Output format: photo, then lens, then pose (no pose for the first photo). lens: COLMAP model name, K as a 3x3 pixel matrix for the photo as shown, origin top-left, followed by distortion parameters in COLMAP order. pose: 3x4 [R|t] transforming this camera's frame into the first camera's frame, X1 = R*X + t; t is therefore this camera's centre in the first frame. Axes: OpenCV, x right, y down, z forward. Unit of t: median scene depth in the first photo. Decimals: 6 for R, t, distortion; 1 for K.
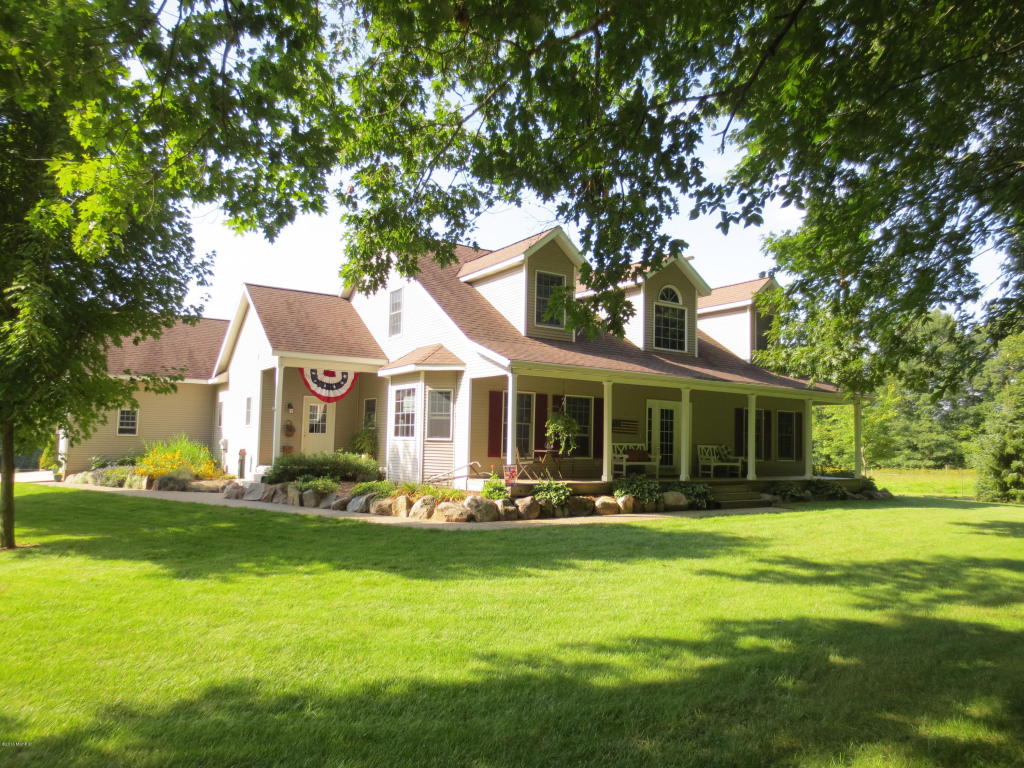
lens RADIAL K [[726.2, 0, 511.2], [0, 726.2, 389.3], [0, 0, 1]] dist [-0.022107, 0.007553]
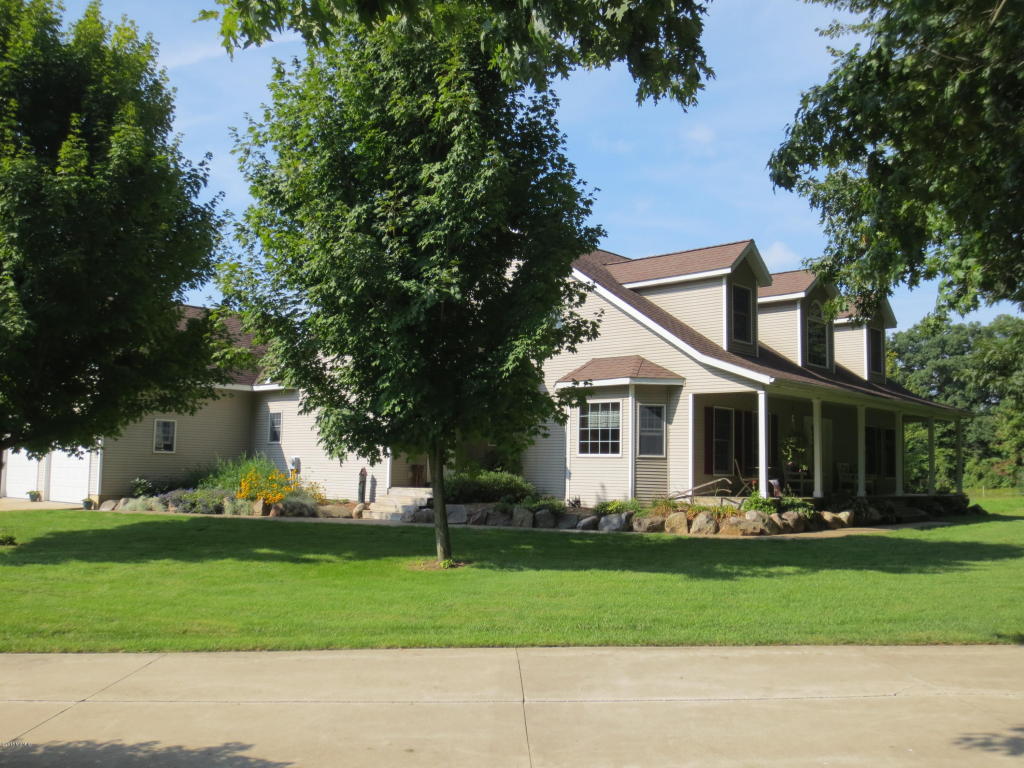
lens RADIAL K [[957.1, 0, 512.0], [0, 957.1, 384.0], [0, 0, 1]] dist [-0.058076, -0.021286]
pose [[0.970191, 0.018655, 0.241622, -0.561602], [-0.015886, 0.999784, -0.013402, -0.006377], [-0.241820, 0.009164, 0.970278, -0.174054]]
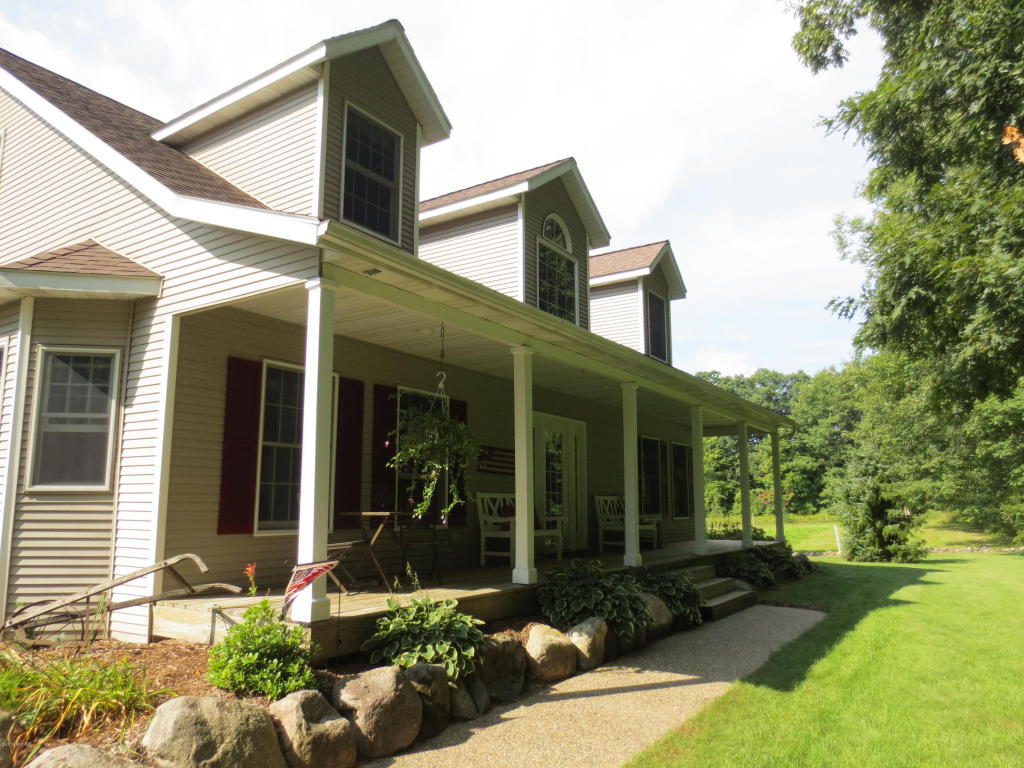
lens RADIAL K [[726.2, 0, 511.2], [0, 726.2, 389.3], [0, 0, 1]] dist [-0.022107, 0.007553]
pose [[0.917651, 0.039093, 0.395461, -0.040738], [-0.007171, 0.996616, -0.081880, 0.046323], [-0.397324, 0.072302, 0.914826, 0.566932]]
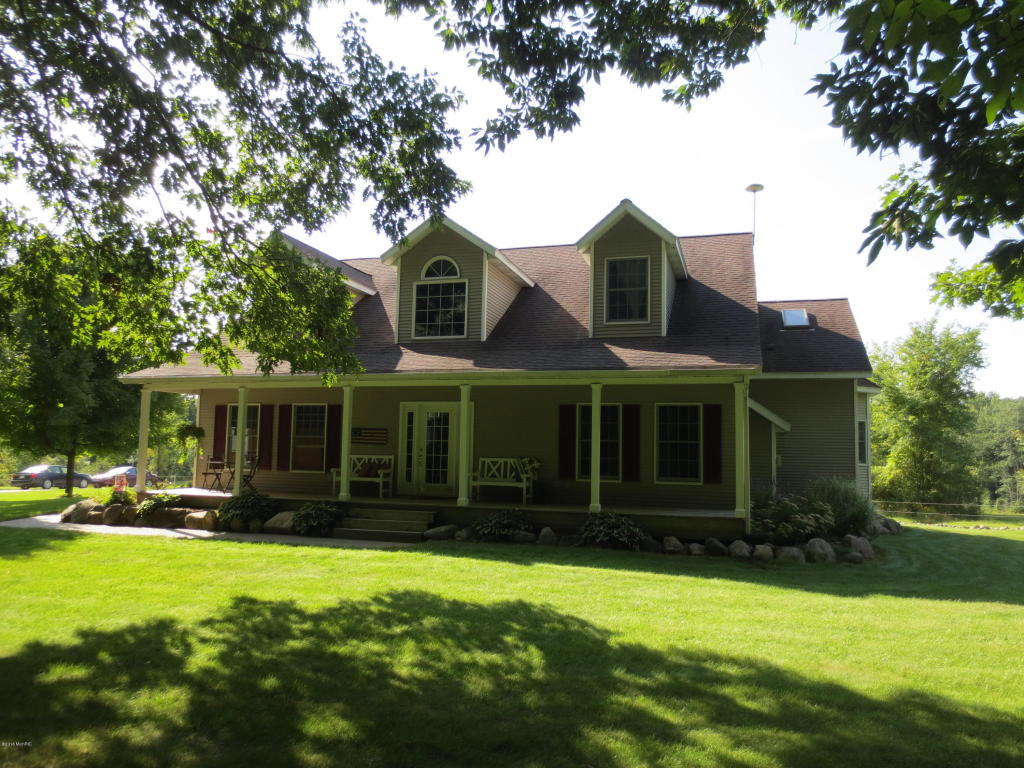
lens RADIAL K [[722.9, 0, 512.0], [0, 722.9, 384.0], [0, 0, 1]] dist [-0.035866, 0.000459]
pose [[0.635507, -0.083032, -0.767617, 0.983604], [0.055668, 0.996541, -0.061708, 0.056142], [0.770086, -0.003516, 0.637931, 0.630641]]
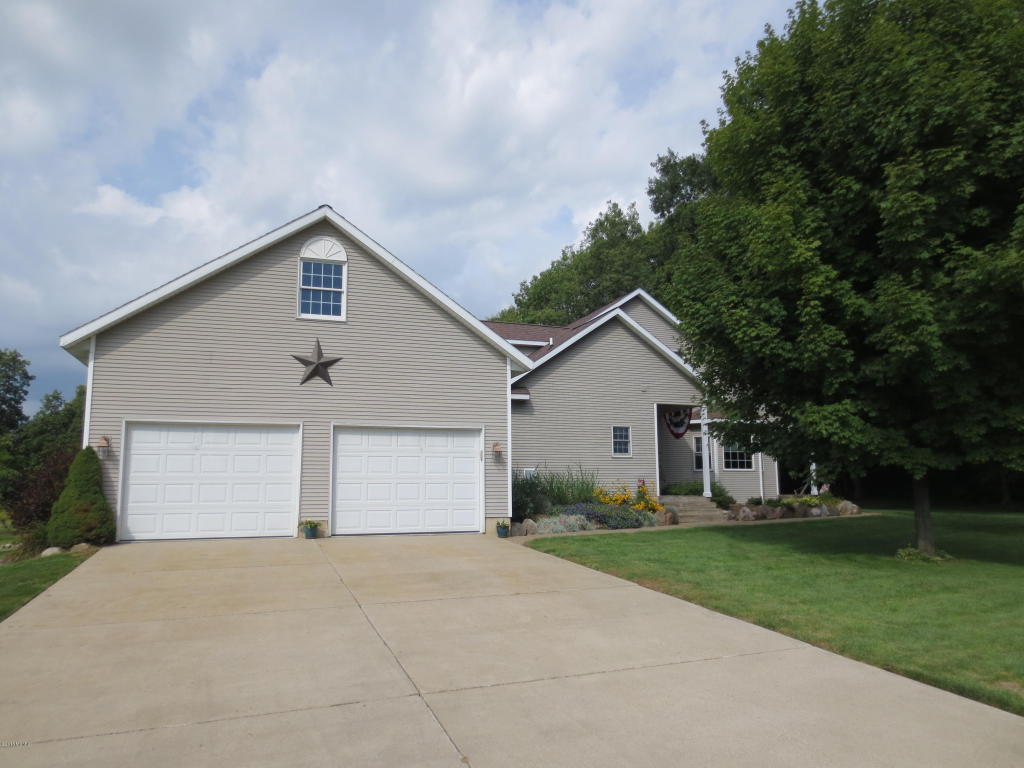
lens RADIAL K [[726.2, 0, 511.2], [0, 726.2, 389.3], [0, 0, 1]] dist [-0.022107, 0.007553]
pose [[0.227805, 0.114761, 0.966920, -1.626106], [-0.065349, 0.992593, -0.102412, 0.086000], [-0.971511, -0.039858, 0.233617, 1.115877]]
